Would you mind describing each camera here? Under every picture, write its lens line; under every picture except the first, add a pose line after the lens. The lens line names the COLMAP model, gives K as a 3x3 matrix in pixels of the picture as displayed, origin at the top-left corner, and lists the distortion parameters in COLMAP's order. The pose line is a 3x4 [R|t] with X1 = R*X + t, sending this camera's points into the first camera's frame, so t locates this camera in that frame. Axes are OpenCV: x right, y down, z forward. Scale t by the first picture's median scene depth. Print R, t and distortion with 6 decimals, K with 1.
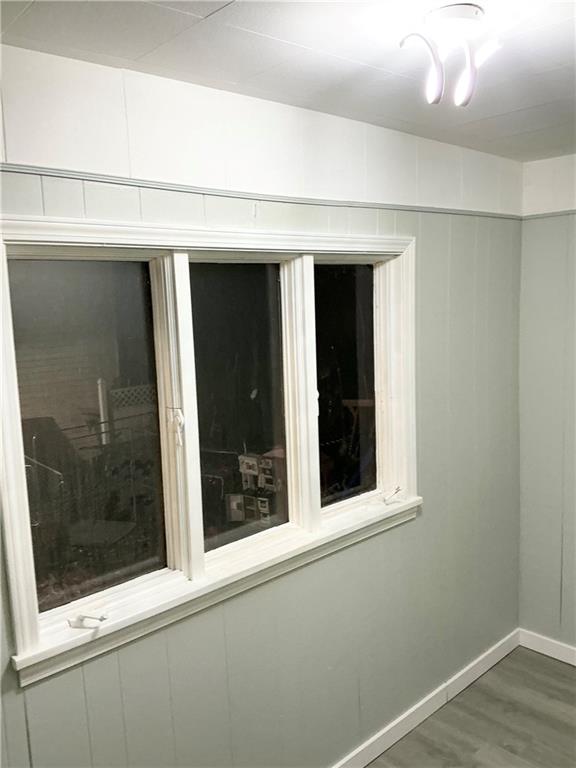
lens RADIAL K [[647.9, 0, 288.0], [0, 647.9, 384.0], [0, 0, 1]] dist [0.004789, 0.003823]
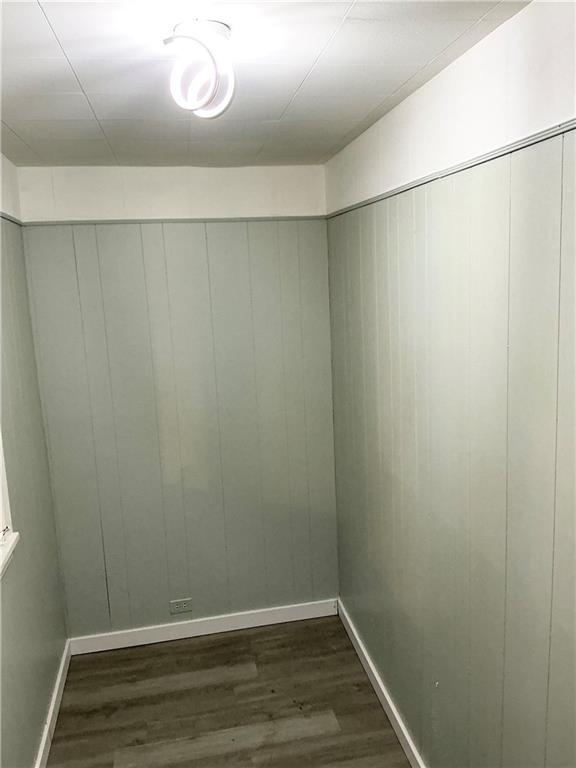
lens RADIAL K [[635.7, 0, 288.0], [0, 635.7, 384.0], [0, 0, 1]] dist [0.144163, -0.269544]
pose [[0.522143, -0.124546, 0.843715, -0.294869], [0.137543, 0.988627, 0.060818, -0.026449], [-0.841694, 0.084291, 0.533335, 0.184974]]
